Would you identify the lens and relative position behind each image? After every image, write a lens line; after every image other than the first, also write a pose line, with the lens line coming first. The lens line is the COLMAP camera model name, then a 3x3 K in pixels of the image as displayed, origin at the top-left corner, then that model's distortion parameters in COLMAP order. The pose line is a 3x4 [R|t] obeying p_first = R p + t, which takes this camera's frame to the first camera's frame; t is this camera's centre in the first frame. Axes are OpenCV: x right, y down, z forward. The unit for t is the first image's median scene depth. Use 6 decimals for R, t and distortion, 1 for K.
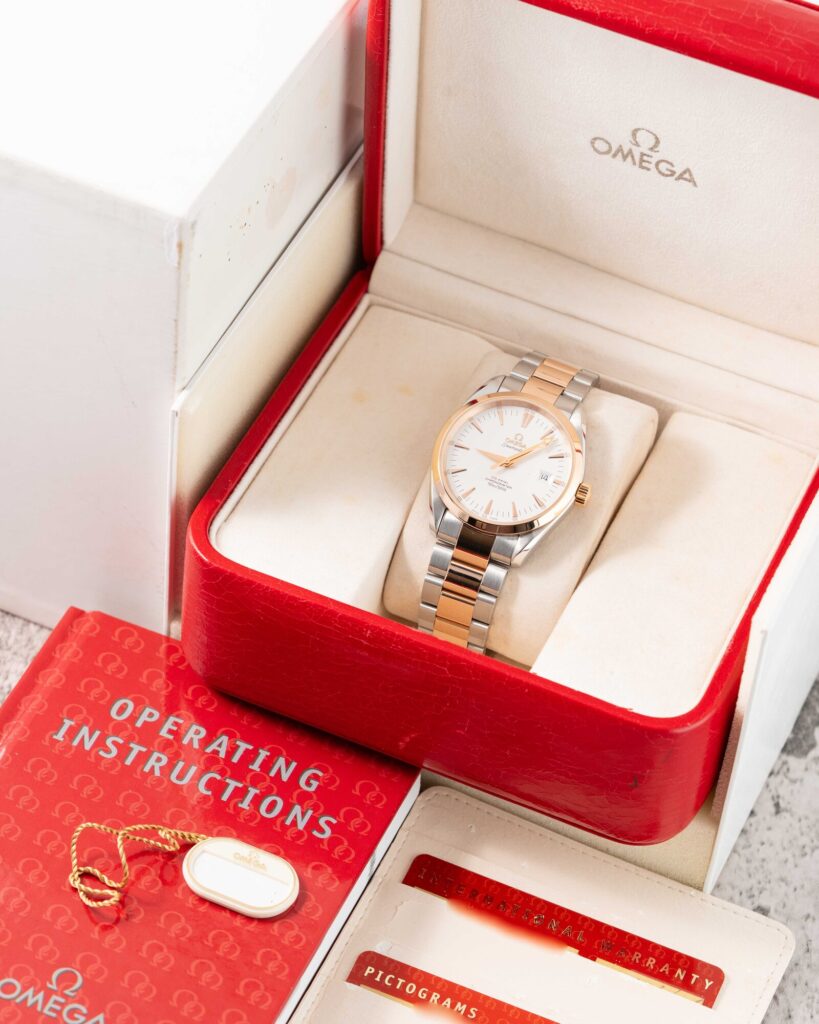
lens RADIAL K [[3835.9, 0, 409.5], [0, 3835.9, 512.0], [0, 0, 1]] dist [0.077291, -0.062011]
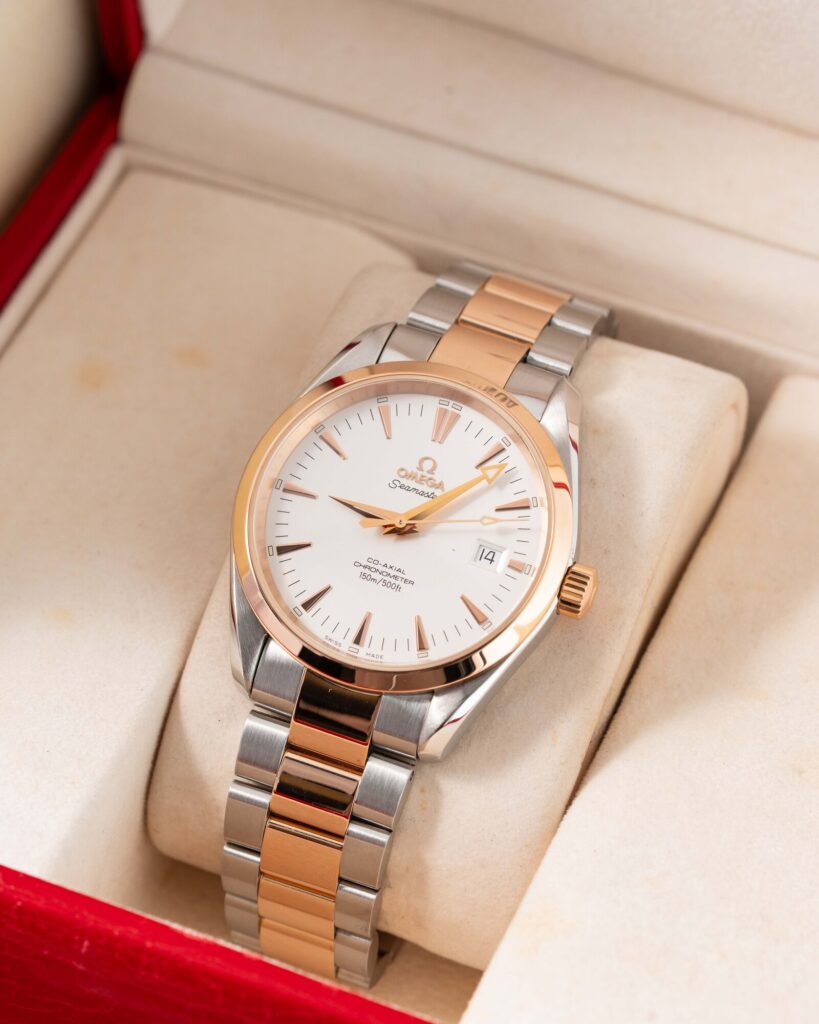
lens RADIAL K [[3835.9, 0, 409.5], [0, 3835.9, 512.0], [0, 0, 1]] dist [0.077291, -0.062011]
pose [[0.997847, -0.041257, -0.050984, 0.048682], [0.044147, 0.997401, 0.056933, -0.039250], [0.048503, -0.059061, 0.997075, 0.559304]]
